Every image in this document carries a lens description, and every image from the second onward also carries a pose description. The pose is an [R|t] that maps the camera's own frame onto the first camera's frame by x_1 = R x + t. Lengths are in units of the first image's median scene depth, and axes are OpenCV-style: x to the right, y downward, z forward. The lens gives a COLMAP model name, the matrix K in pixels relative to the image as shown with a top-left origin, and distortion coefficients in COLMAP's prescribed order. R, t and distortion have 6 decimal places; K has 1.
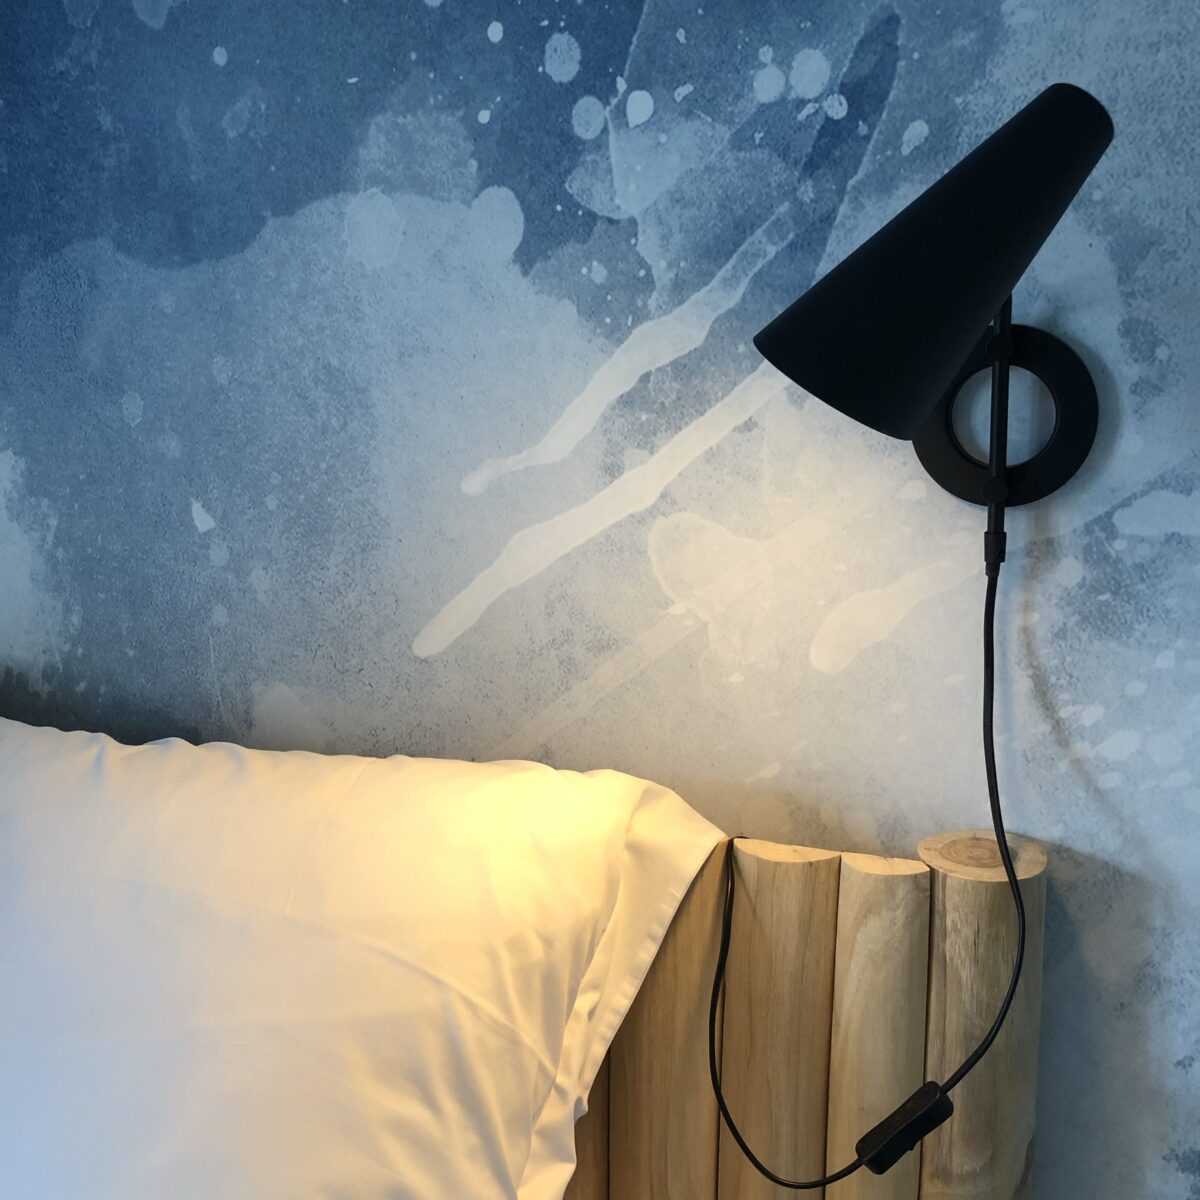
lens RADIAL K [[1365.5, 0, 600.5], [0, 1365.5, 598.3], [0, 0, 1]] dist [0.043896, 0.000000]
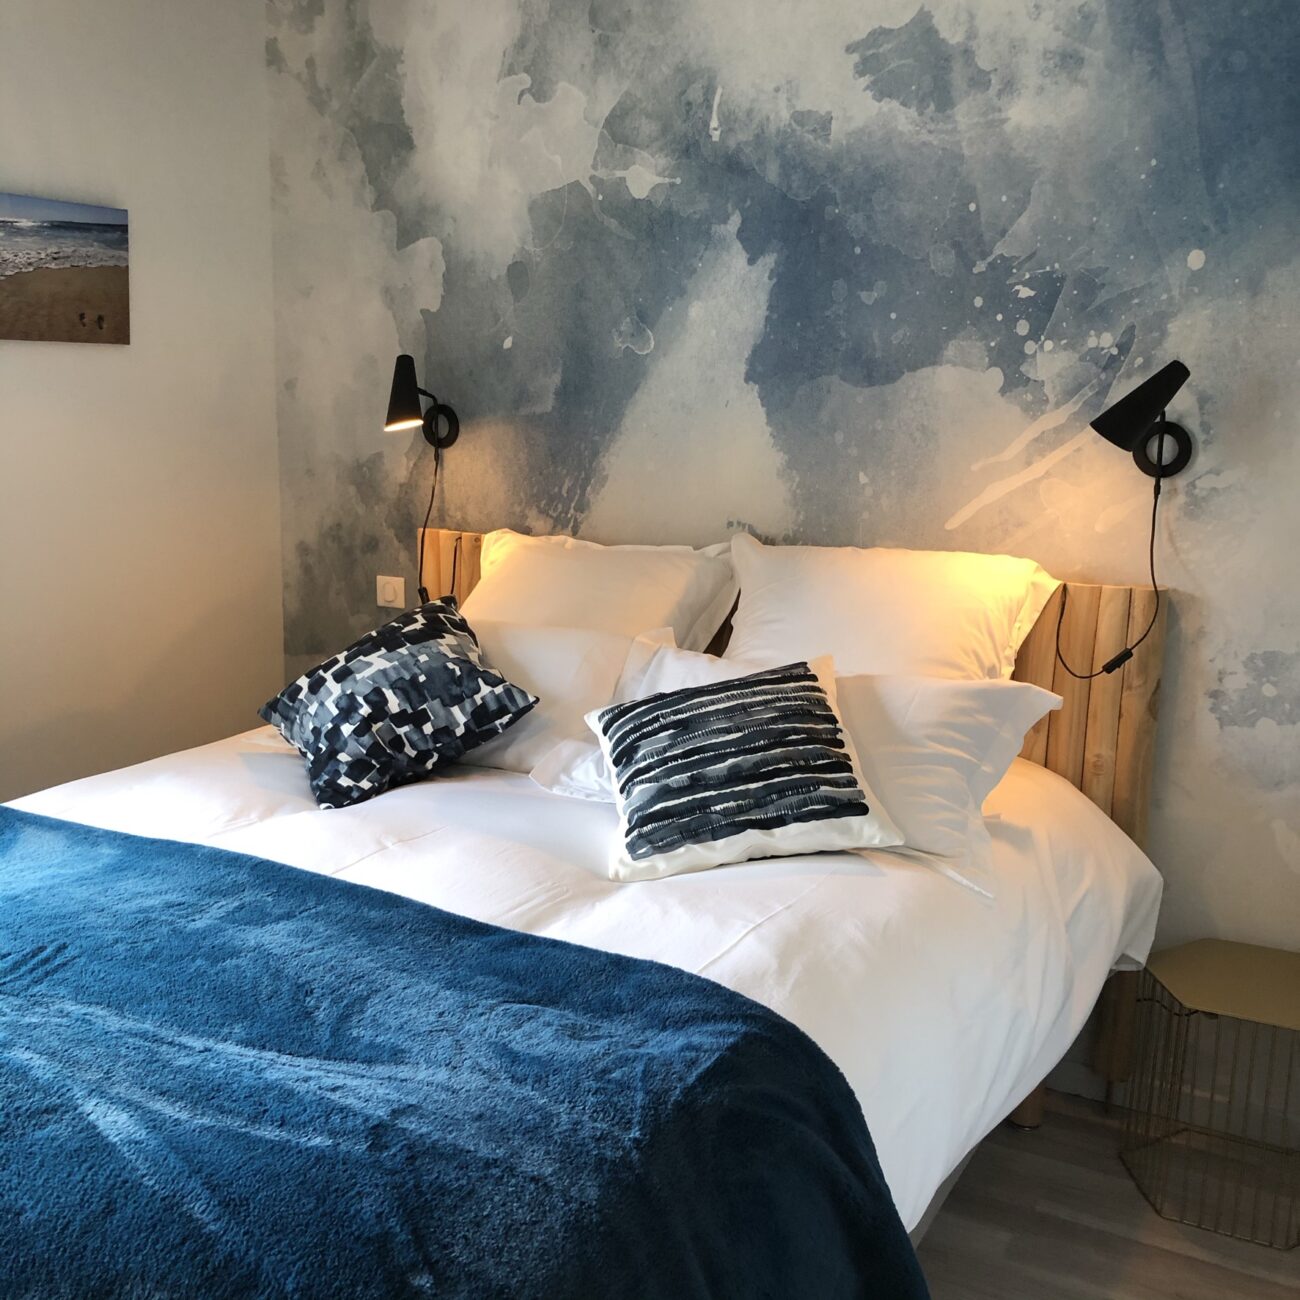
lens RADIAL K [[1479.3, 0, 654.3], [0, 1479.3, 651.5], [0, 0, 1]] dist [0.043896, 0.000000]
pose [[0.993306, 0.058428, -0.099649, -0.472909], [-0.059877, 0.998138, -0.011611, 0.416241], [0.098785, 0.017500, 0.994955, -2.373249]]
